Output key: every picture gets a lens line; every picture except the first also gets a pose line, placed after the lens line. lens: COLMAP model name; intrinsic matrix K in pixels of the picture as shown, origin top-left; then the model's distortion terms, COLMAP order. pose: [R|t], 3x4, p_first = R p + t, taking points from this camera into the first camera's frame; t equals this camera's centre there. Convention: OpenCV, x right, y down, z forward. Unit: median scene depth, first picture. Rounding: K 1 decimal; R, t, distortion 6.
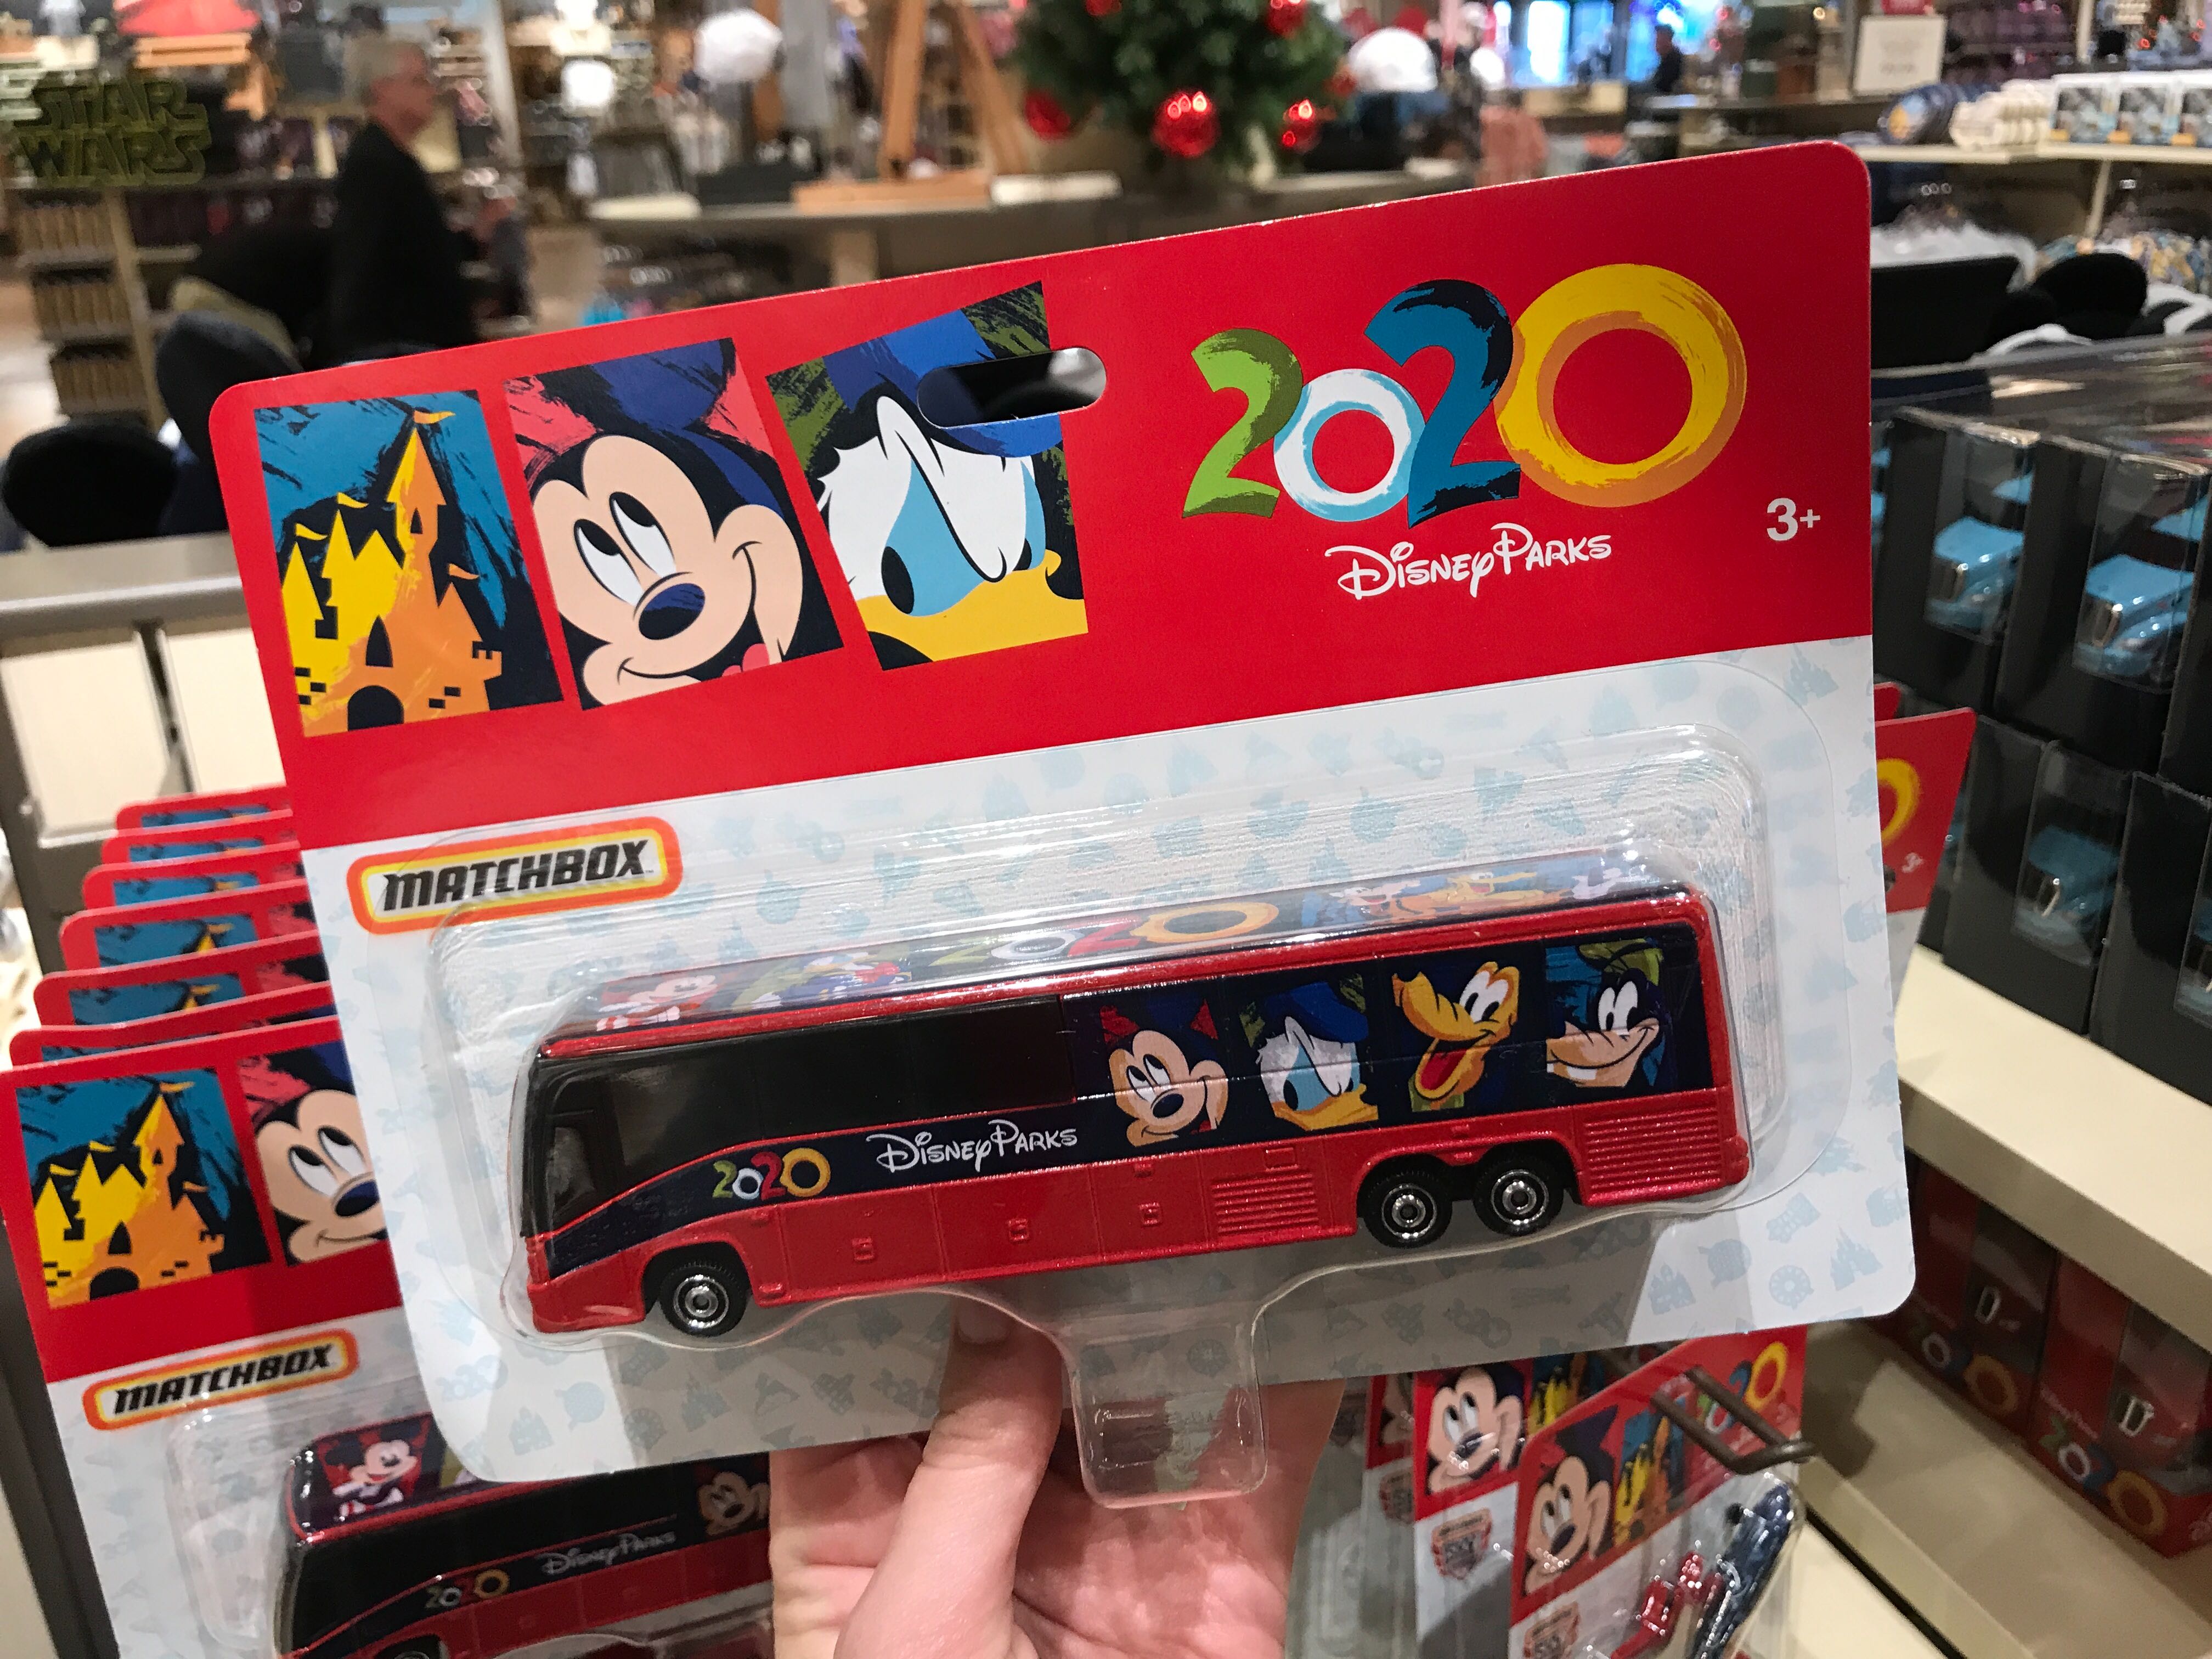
lens RADIAL K [[1856.0, 0, 1101.1], [0, 1856.0, 825.6], [0, 0, 1]] dist [0.010480, -0.016523]
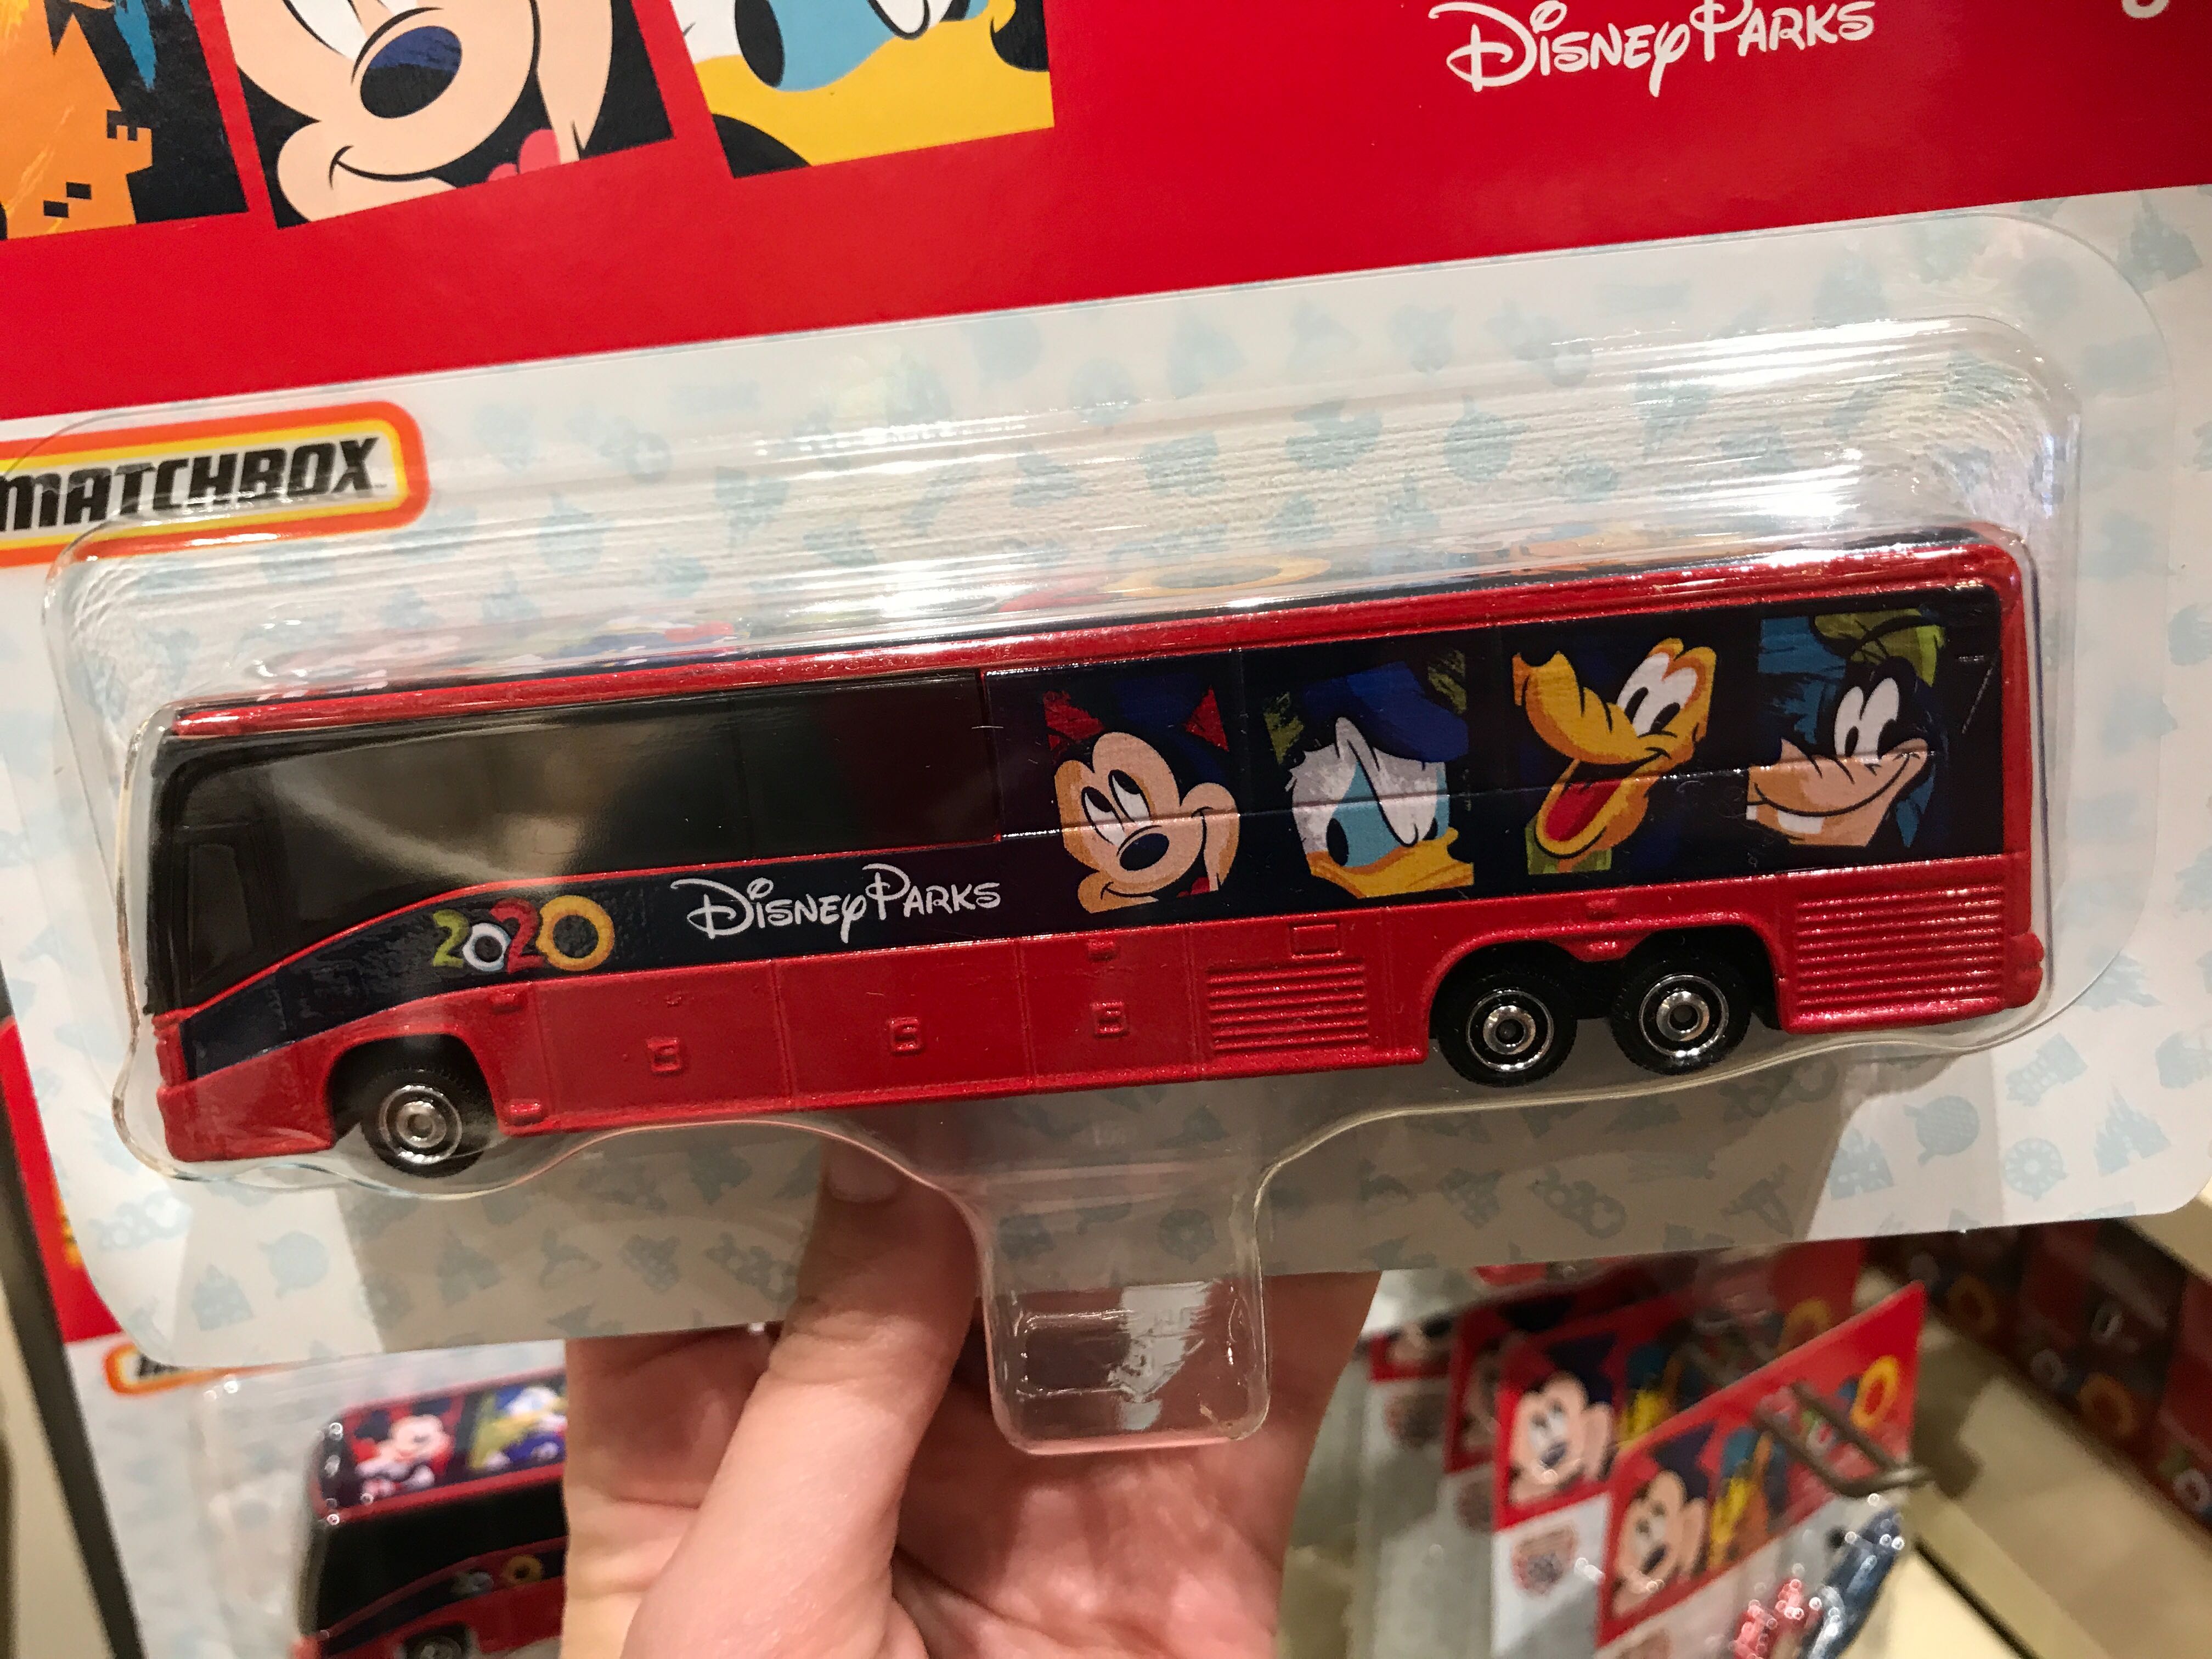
lens RADIAL K [[1856.0, 0, 1112.3], [0, 1856.0, 820.5], [0, 0, 1]] dist [0.010480, -0.016523]
pose [[0.999112, 0.041286, 0.008389, 0.017870], [-0.041787, 0.996486, 0.072591, 0.087457], [-0.005362, -0.072877, 0.997327, 0.337175]]
